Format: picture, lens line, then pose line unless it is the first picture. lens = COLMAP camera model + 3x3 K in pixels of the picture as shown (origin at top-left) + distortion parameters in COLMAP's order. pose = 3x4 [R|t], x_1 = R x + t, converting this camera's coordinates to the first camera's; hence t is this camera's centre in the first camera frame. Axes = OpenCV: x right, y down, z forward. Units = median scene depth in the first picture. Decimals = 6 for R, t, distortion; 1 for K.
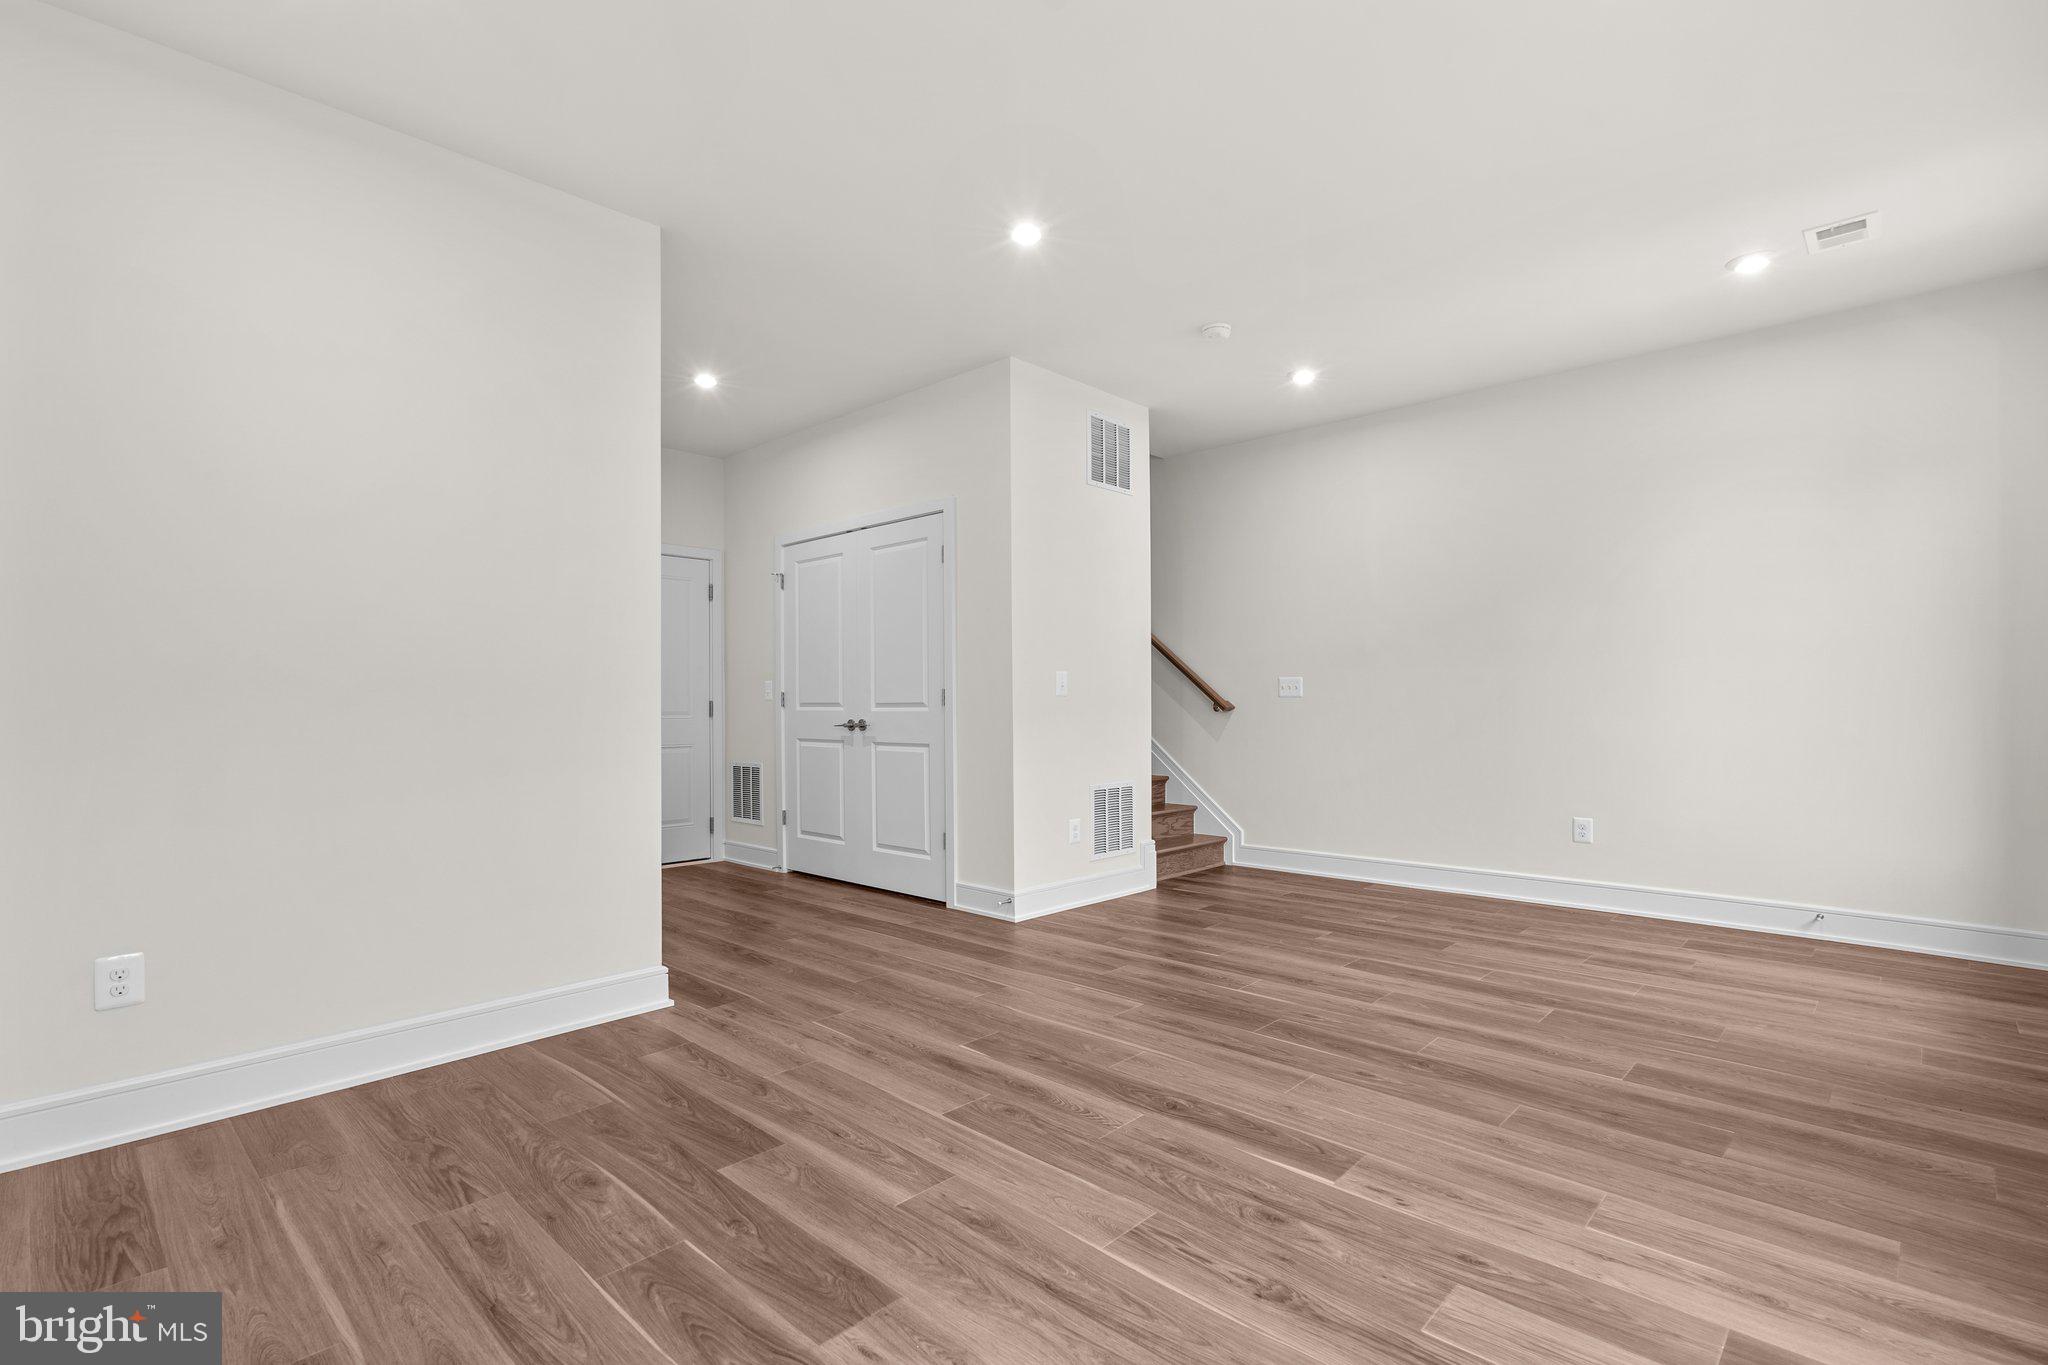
lens RADIAL K [[934.8, 0, 1024.0], [0, 934.8, 682.5], [0, 0, 1]] dist [-0.001574, 0.000270]
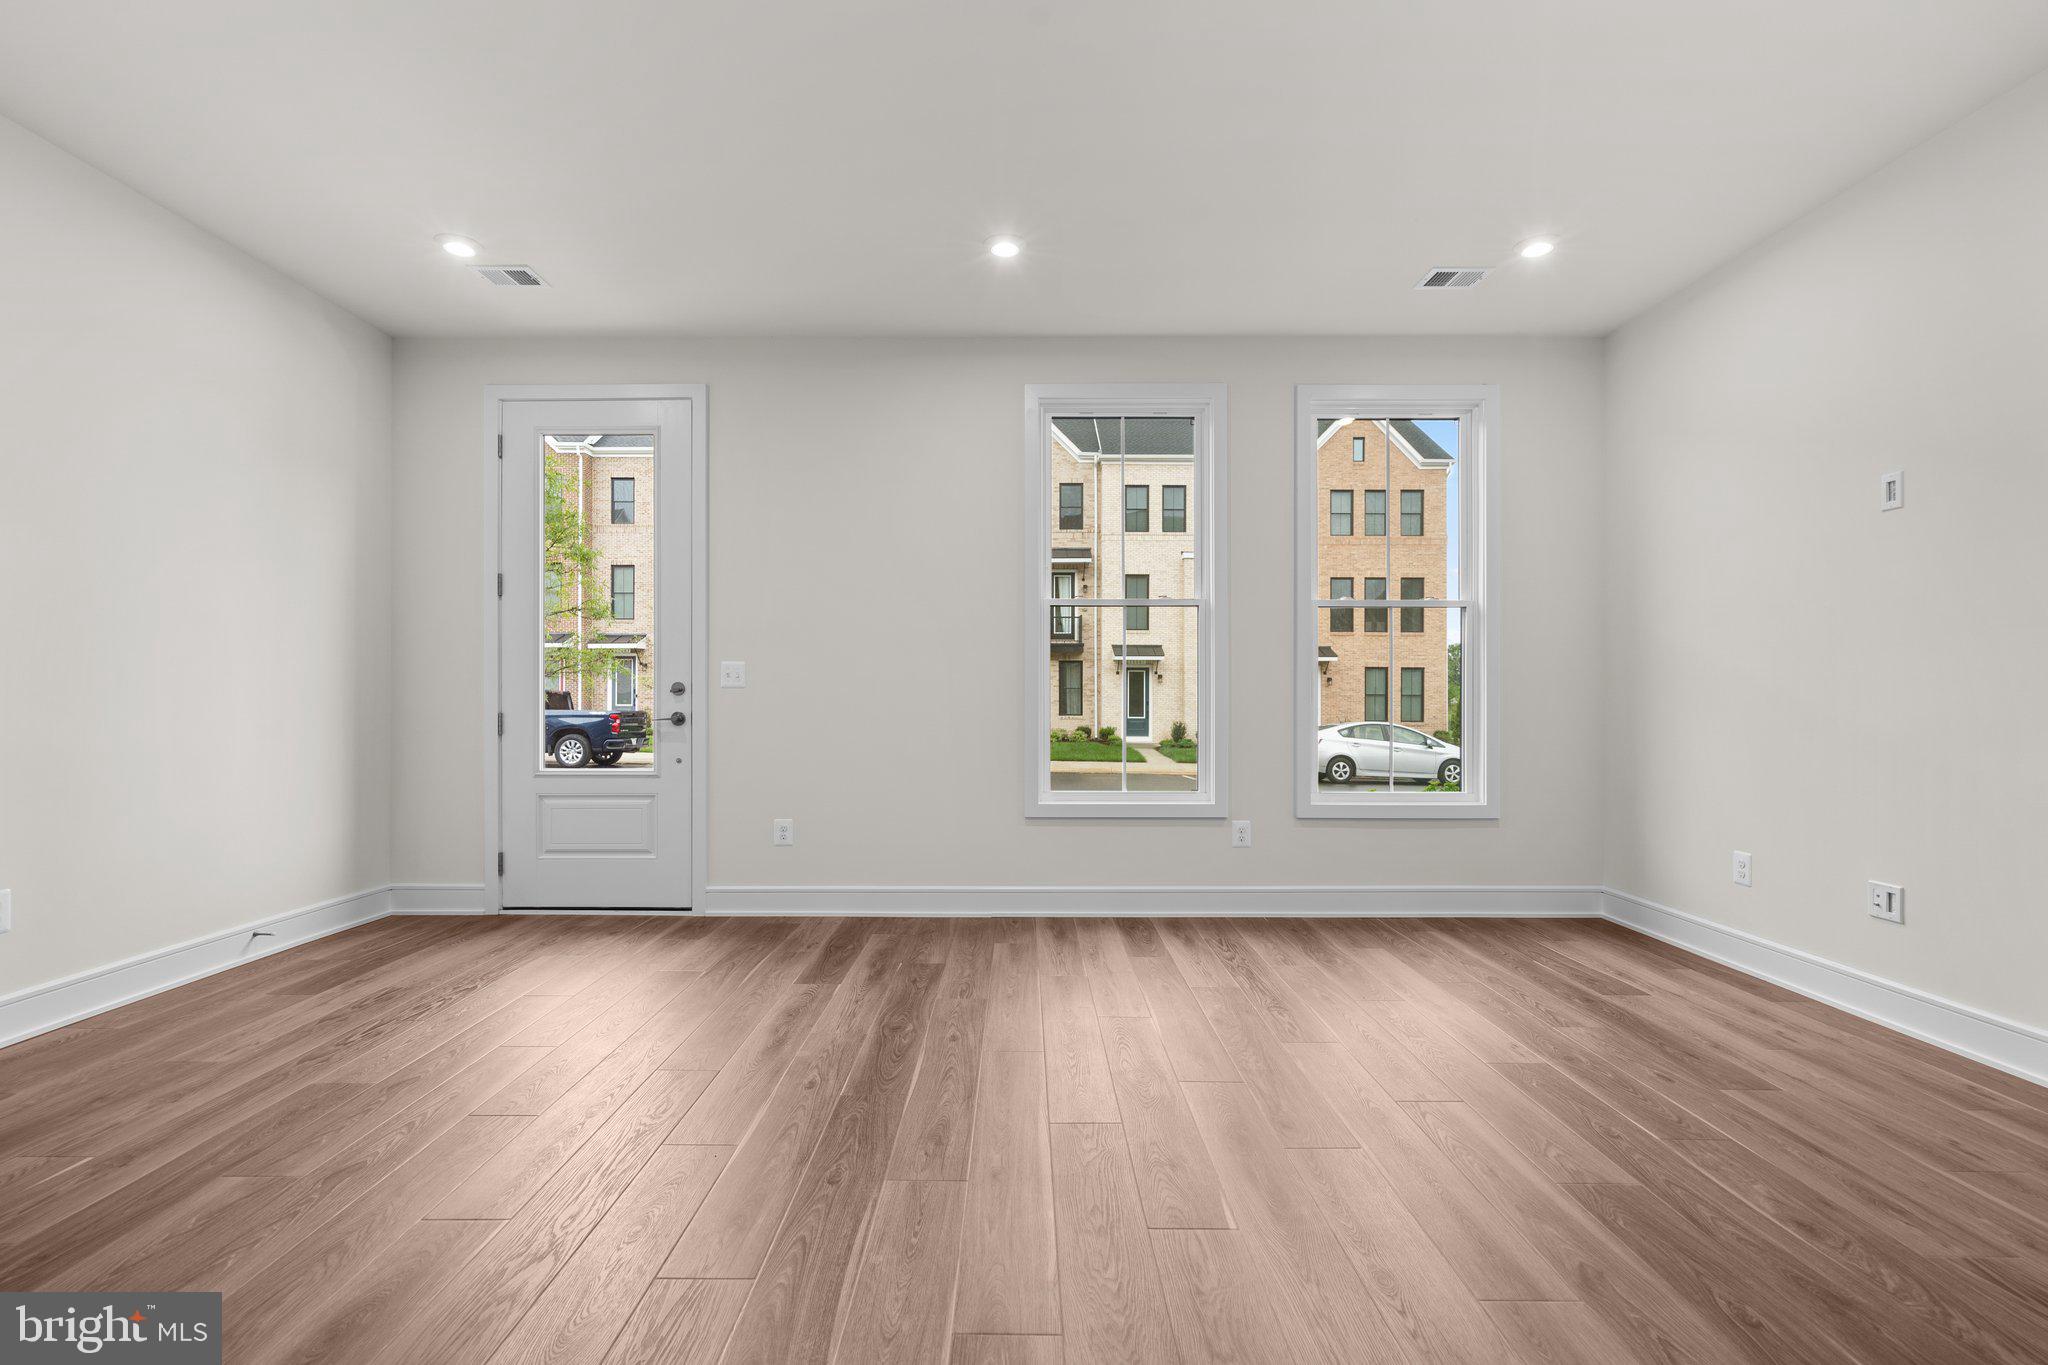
lens RADIAL K [[934.8, 0, 1024.0], [0, 934.8, 682.5], [0, 0, 1]] dist [-0.001574, 0.000270]
pose [[-0.685623, 0.015245, 0.727797, -0.415174], [-0.016146, 0.999216, -0.036141, 0.043333], [-0.727778, -0.036530, -0.684839, 1.476712]]
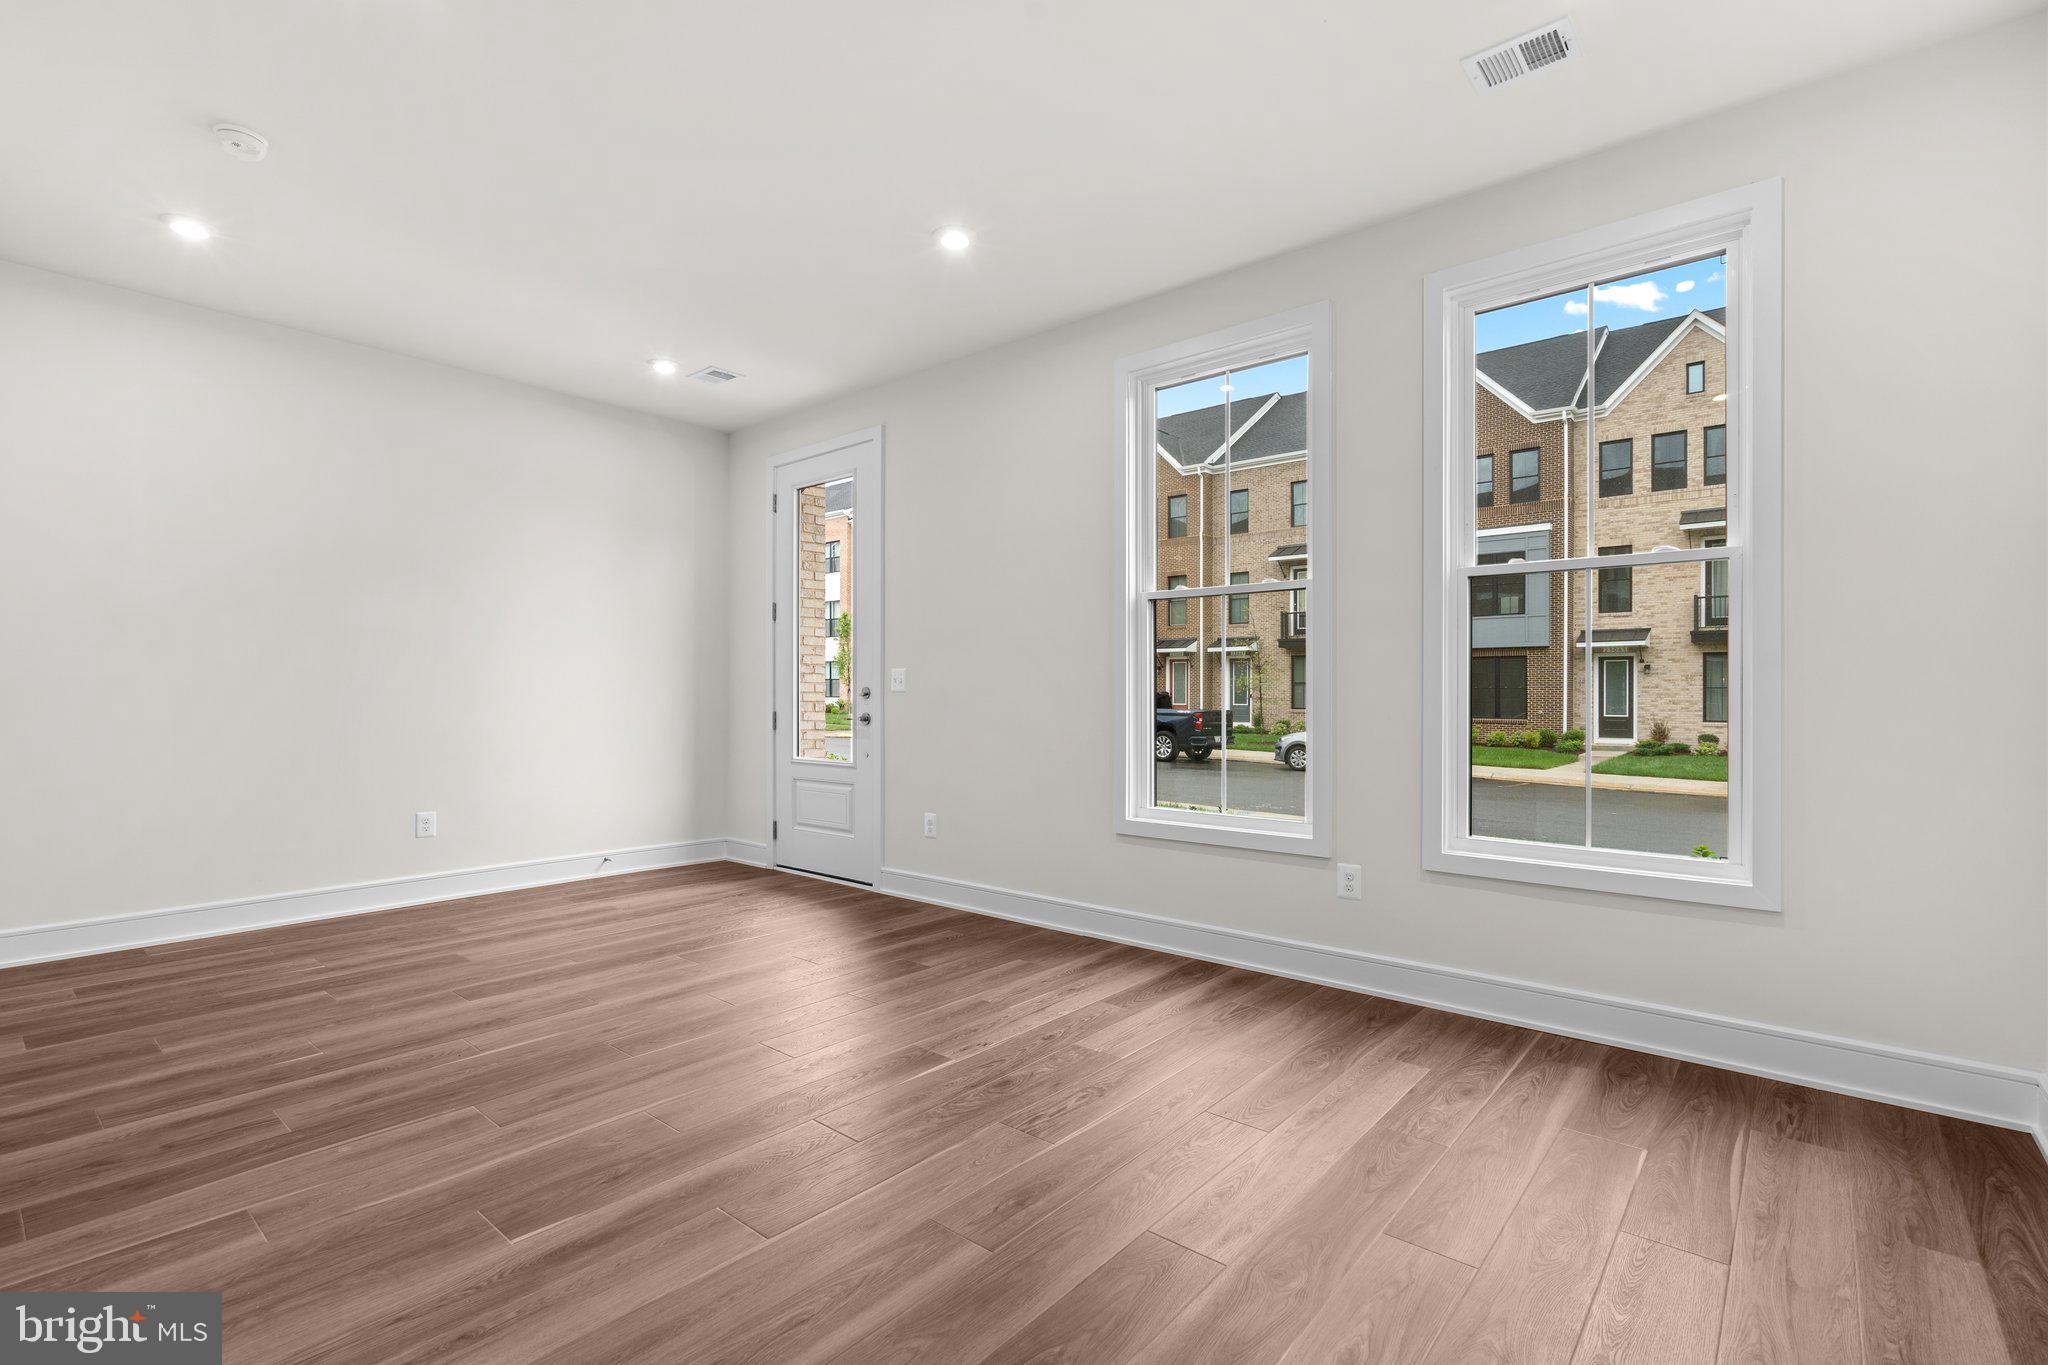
lens RADIAL K [[934.8, 0, 1024.0], [0, 934.8, 682.5], [0, 0, 1]] dist [-0.001574, 0.000270]
pose [[-0.051821, 0.018336, 0.998488, -0.685159], [-0.026846, 0.999445, -0.019747, 0.015730], [-0.998295, -0.027829, -0.051300, 0.666891]]
